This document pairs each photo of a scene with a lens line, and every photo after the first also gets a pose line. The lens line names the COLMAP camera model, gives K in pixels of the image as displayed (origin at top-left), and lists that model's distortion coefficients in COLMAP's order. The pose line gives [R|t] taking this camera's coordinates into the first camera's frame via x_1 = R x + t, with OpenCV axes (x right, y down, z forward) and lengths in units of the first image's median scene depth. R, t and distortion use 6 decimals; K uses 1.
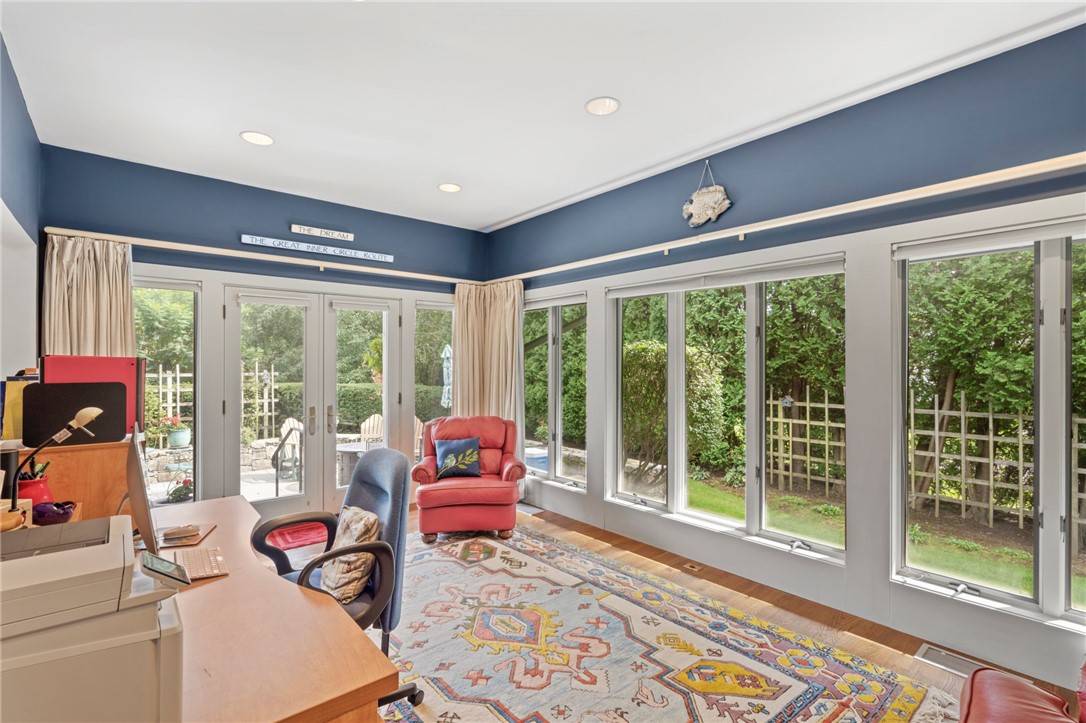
lens RADIAL K [[493.7, 0, 537.5], [0, 493.7, 363.5], [0, 0, 1]] dist [-0.005958, 0.001727]
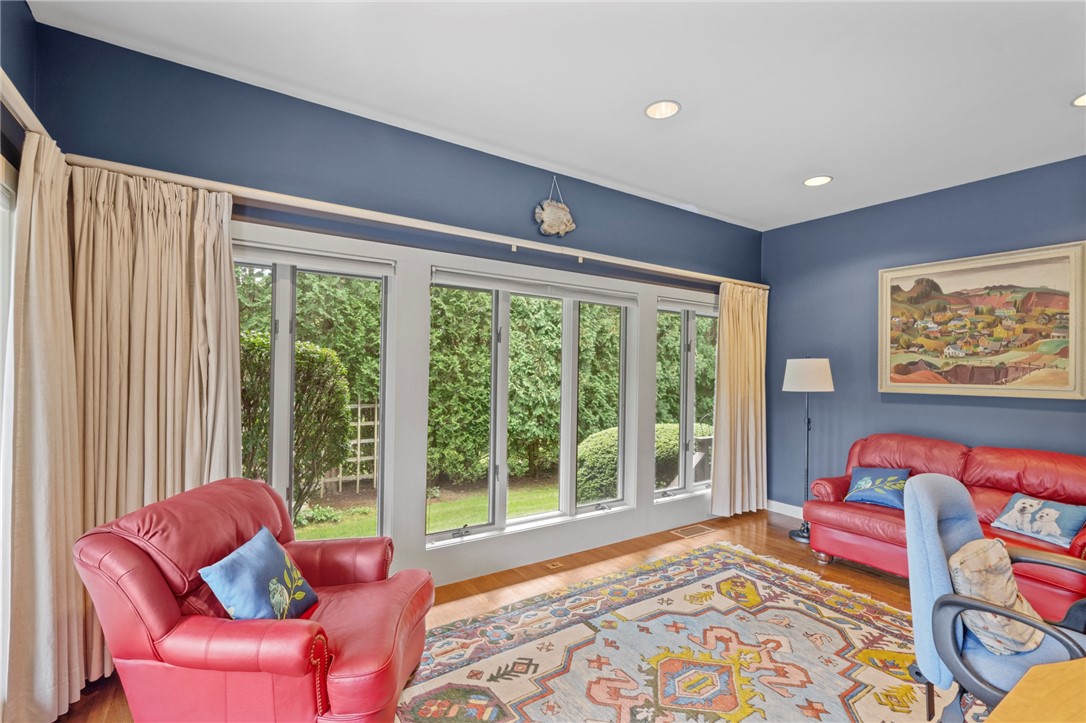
lens RADIAL K [[493.7, 0, 540.5], [0, 493.7, 366.8], [0, 0, 1]] dist [-0.005958, 0.001727]
pose [[0.109694, 0.003592, 0.993959, -0.787159], [-0.013459, 0.999907, -0.002128, -0.000554], [-0.993874, -0.013144, 0.109733, 1.009992]]
